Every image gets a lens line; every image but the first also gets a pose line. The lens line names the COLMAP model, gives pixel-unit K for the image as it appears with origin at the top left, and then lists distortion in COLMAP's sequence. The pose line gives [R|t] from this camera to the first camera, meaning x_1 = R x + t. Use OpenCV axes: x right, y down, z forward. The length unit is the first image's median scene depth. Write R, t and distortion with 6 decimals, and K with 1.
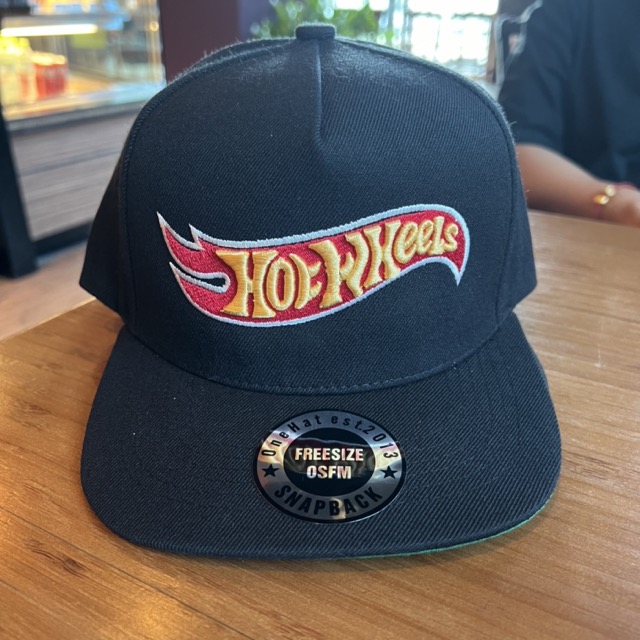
lens RADIAL K [[677.2, 0, 320.0], [0, 677.2, 320.0], [0, 0, 1]] dist [0.023959, -0.043768]
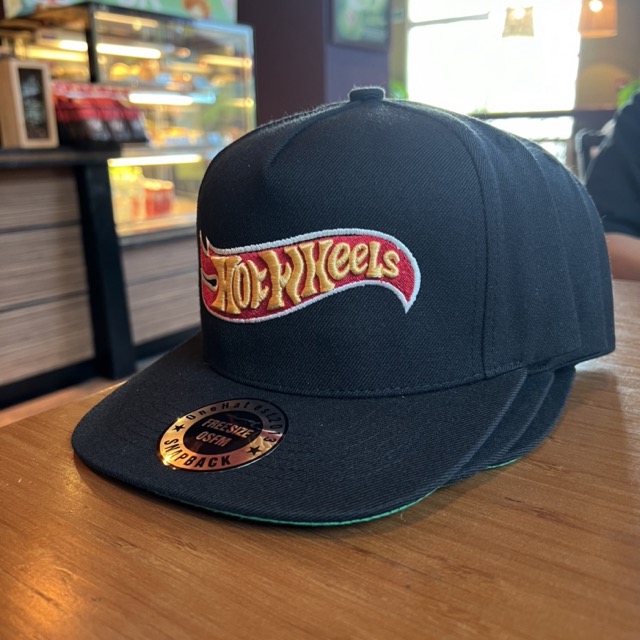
lens RADIAL K [[677.2, 0, 320.0], [0, 677.2, 320.0], [0, 0, 1]] dist [0.023959, -0.043768]
pose [[0.842858, 0.125341, -0.523336, 0.689808], [-0.205800, 0.973649, -0.098258, 0.095351], [0.497230, 0.190520, 0.846442, 0.061896]]
